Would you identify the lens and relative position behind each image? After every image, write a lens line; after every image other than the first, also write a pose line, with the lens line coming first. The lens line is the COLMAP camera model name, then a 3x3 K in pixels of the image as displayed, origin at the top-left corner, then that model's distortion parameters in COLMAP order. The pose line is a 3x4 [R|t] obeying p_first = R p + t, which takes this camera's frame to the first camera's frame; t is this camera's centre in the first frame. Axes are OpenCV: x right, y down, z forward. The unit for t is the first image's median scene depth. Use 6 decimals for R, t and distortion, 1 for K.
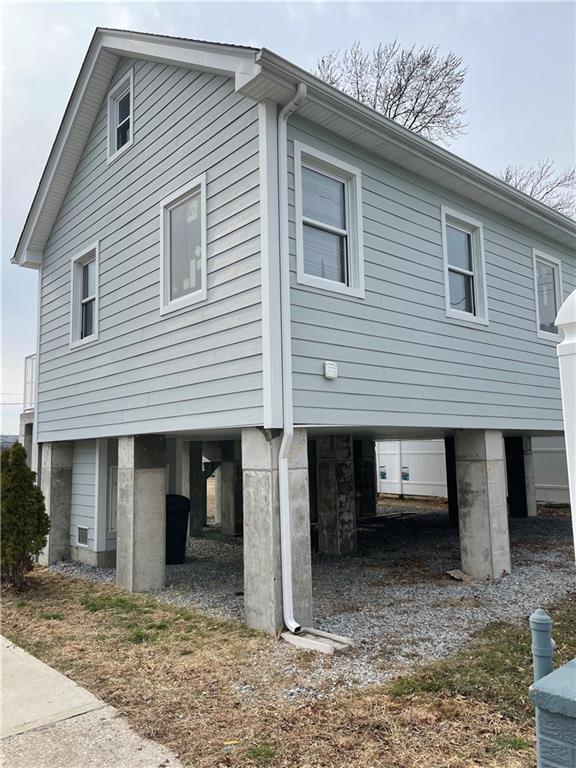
lens RADIAL K [[586.3, 0, 285.1], [0, 586.3, 384.2], [0, 0, 1]] dist [0.059647, -0.052478]
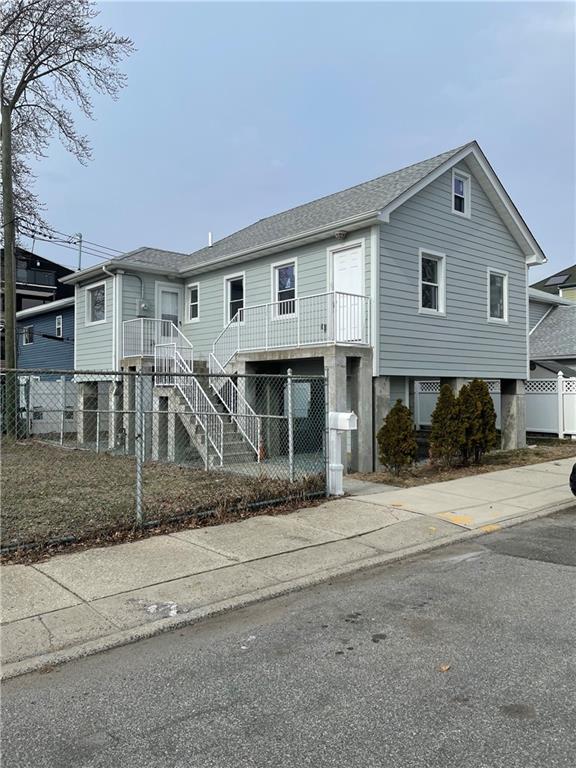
lens RADIAL K [[586.3, 0, 284.8], [0, 586.3, 379.2], [0, 0, 1]] dist [0.059647, -0.052478]
pose [[0.005222, 0.041013, 0.999145, -2.169863], [-0.111852, 0.992913, -0.040173, 0.235733], [-0.993711, -0.111546, 0.009772, 1.569789]]
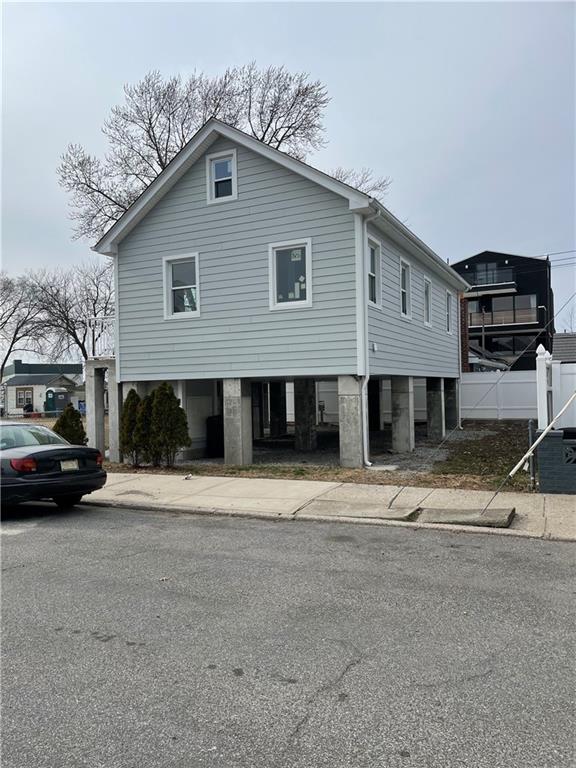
lens RADIAL K [[586.3, 0, 289.4], [0, 586.3, 388.1], [0, 0, 1]] dist [0.059647, -0.052478]
pose [[0.922978, 0.001622, 0.384850, -0.783226], [-0.041153, 0.994674, 0.094504, -0.050515], [-0.382647, -0.103063, 0.918128, -0.625204]]
